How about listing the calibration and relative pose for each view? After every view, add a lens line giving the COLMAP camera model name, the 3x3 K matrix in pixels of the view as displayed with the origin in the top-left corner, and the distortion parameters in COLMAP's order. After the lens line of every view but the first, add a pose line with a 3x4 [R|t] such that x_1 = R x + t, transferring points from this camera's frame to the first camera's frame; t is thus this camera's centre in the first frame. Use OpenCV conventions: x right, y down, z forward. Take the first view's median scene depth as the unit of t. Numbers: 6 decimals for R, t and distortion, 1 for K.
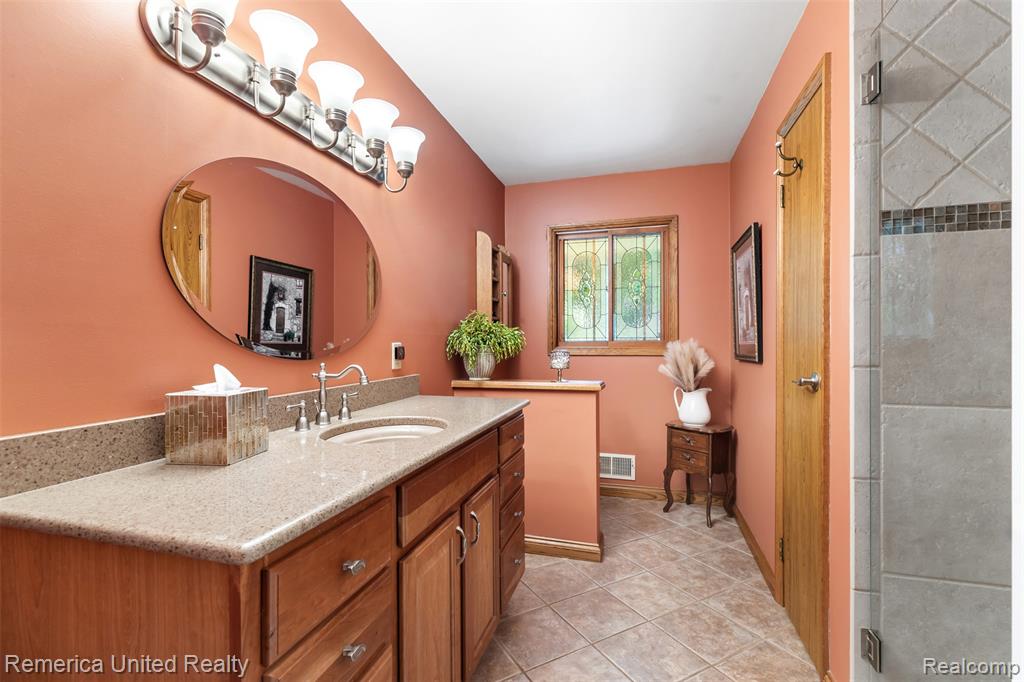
lens RADIAL K [[459.9, 0, 515.0], [0, 459.9, 341.9], [0, 0, 1]] dist [0.004151, 0.000682]
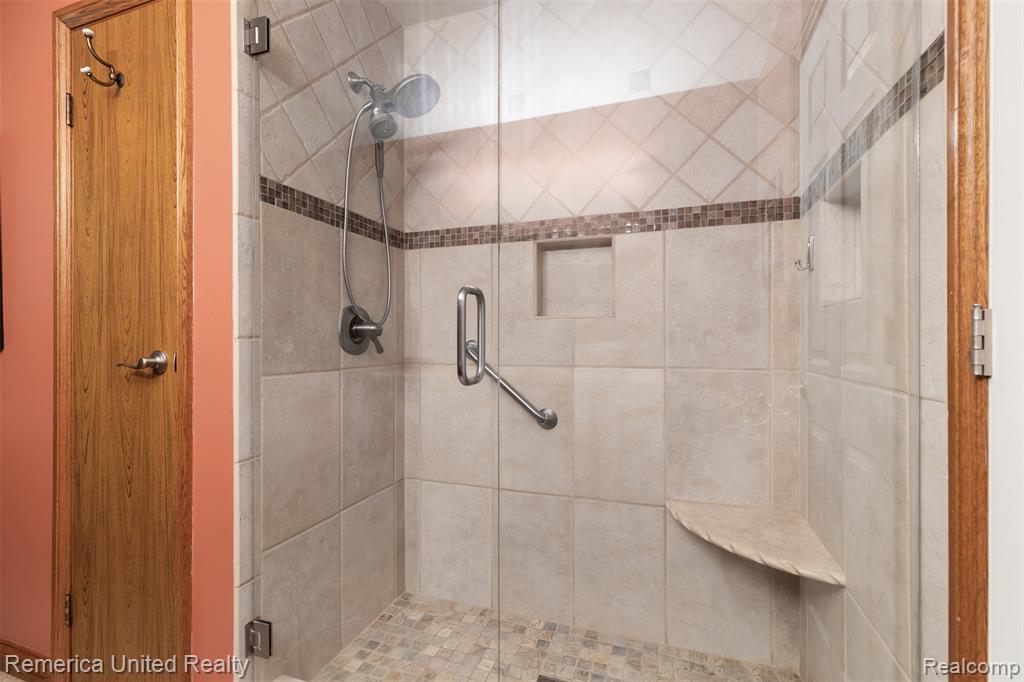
lens RADIAL K [[459.9, 0, 515.4], [0, 459.9, 340.6], [0, 0, 1]] dist [0.004151, 0.000682]
pose [[0.064188, 0.006289, 0.997918, -0.126401], [0.002316, 0.999977, -0.006450, 0.067761], [-0.997935, 0.002725, 0.064172, 0.412696]]
